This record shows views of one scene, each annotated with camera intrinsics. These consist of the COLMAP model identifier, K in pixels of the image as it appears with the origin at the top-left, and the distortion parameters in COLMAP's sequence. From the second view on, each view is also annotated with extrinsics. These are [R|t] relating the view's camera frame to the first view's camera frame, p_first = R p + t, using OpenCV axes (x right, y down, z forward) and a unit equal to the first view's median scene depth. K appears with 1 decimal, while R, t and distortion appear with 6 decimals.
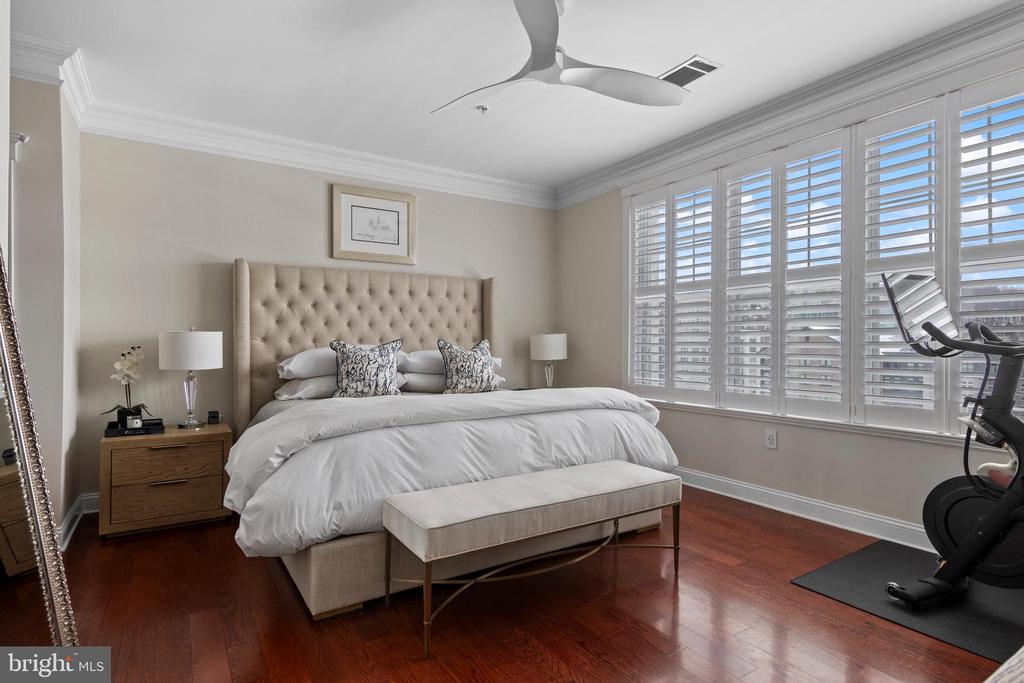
lens RADIAL K [[524.5, 0, 511.9], [0, 524.5, 338.5], [0, 0, 1]] dist [0.006417, 0.000687]
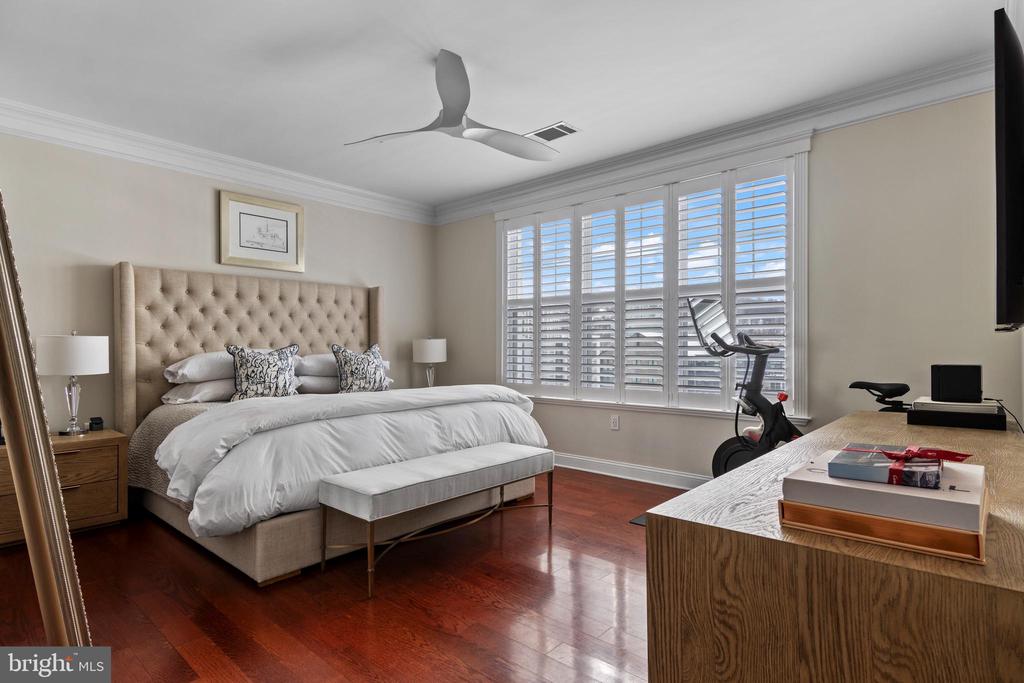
lens RADIAL K [[524.5, 0, 511.9], [0, 524.5, 338.5], [0, 0, 1]] dist [0.006417, 0.000687]
pose [[0.962201, 0.003805, 0.272313, -0.103143], [-0.001538, 0.999962, -0.008541, -0.001345], [-0.272335, 0.007800, 0.962171, -0.173383]]
